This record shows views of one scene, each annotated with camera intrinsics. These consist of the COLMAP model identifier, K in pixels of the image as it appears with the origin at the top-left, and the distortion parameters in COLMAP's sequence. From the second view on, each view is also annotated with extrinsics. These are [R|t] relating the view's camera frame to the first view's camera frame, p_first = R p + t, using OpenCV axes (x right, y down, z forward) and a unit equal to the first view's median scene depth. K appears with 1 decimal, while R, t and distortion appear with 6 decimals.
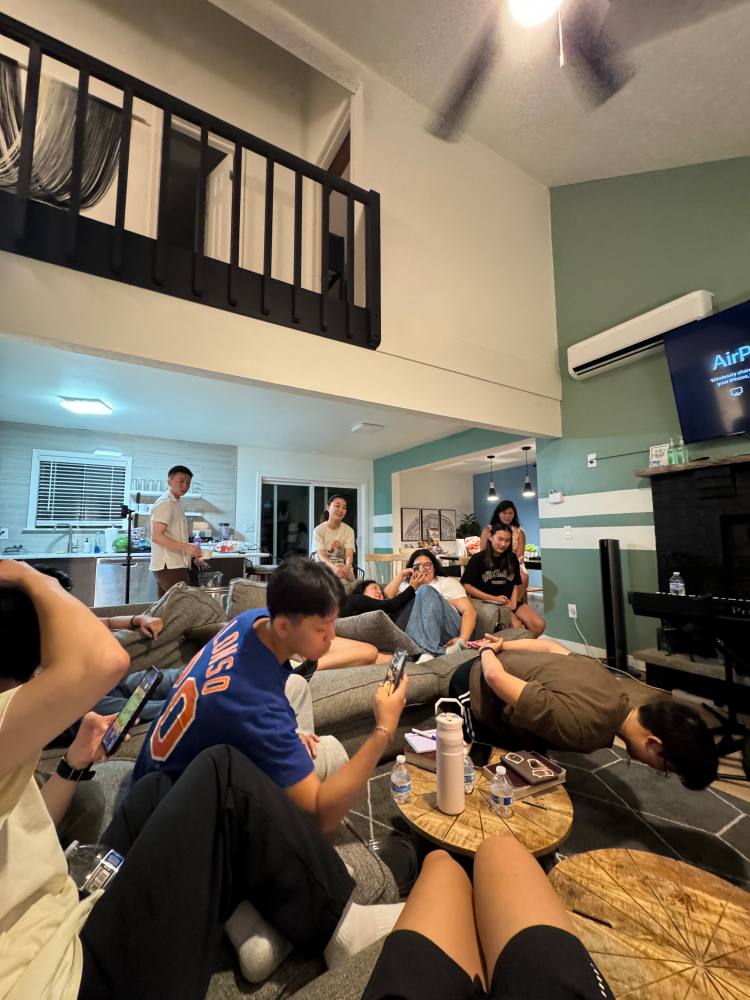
lens RADIAL K [[401.0, 0, 374.9], [0, 401.0, 495.9], [0, 0, 1]] dist [-0.001057, 0.000310]
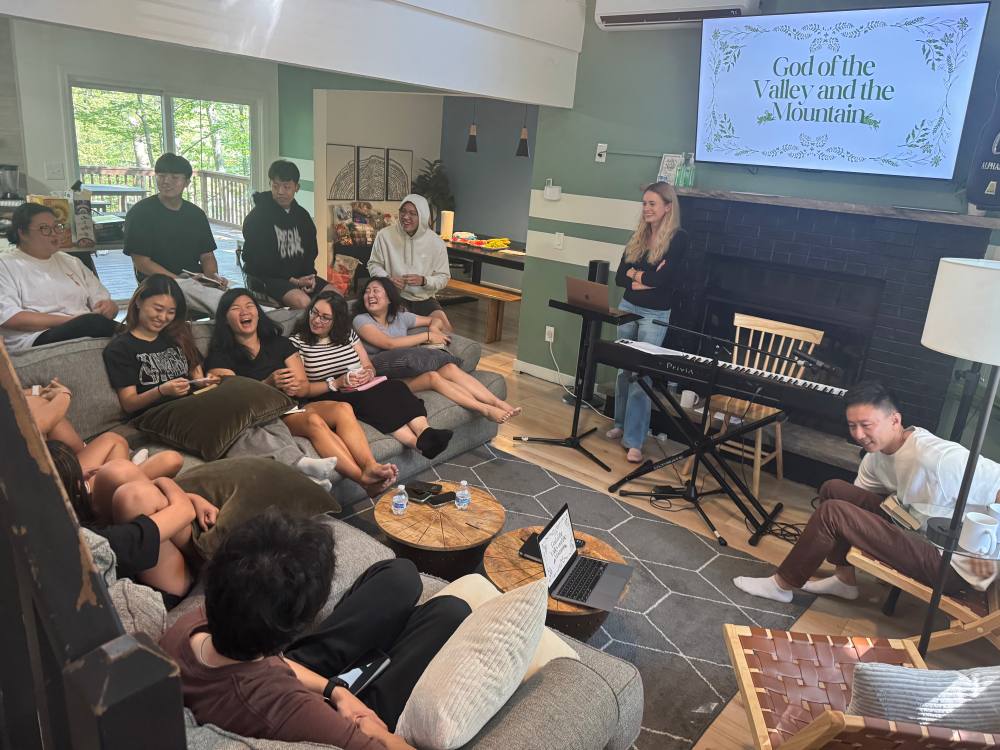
lens RADIAL K [[715.0, 0, 505.2], [0, 715.0, 368.0], [0, 0, 1]] dist [0.045637, -0.037563]
pose [[0.938630, -0.013645, 0.344656, -0.110502], [-0.125128, 0.917680, 0.377101, -0.197291], [-0.321430, -0.397085, 0.859655, -0.282603]]
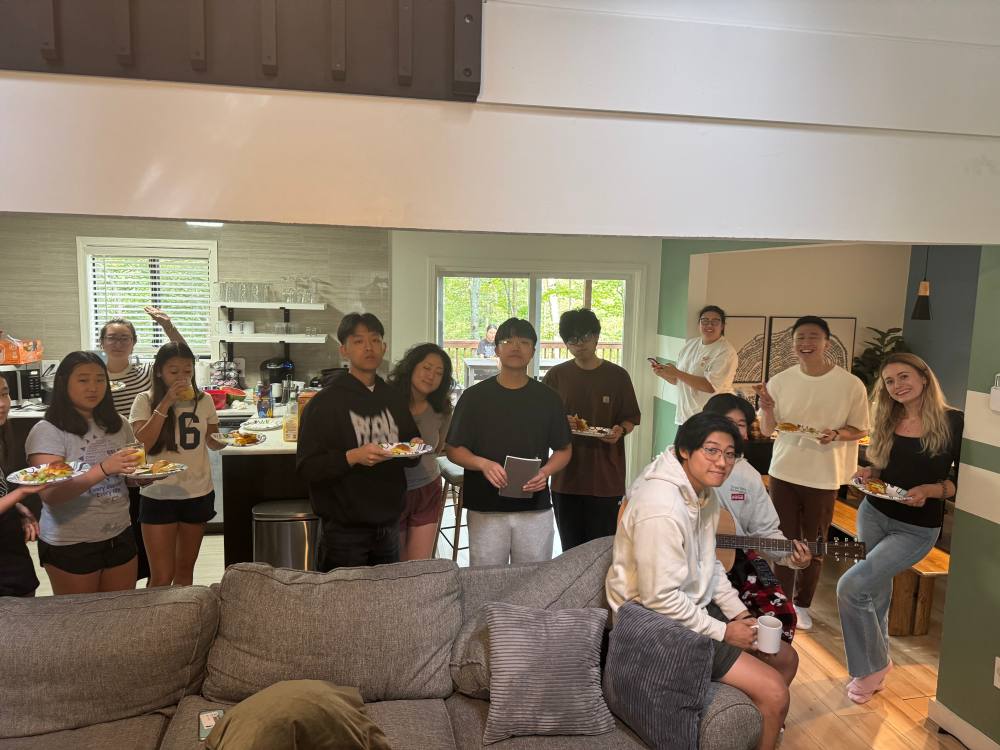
lens RADIAL K [[715.0, 0, 504.3], [0, 715.0, 377.5], [0, 0, 1]] dist [0.045637, -0.037563]
pose [[0.936450, 0.073733, -0.342966, 0.237832], [0.006901, 0.973601, 0.228153, -0.191490], [0.350734, -0.216020, 0.911219, 0.179192]]
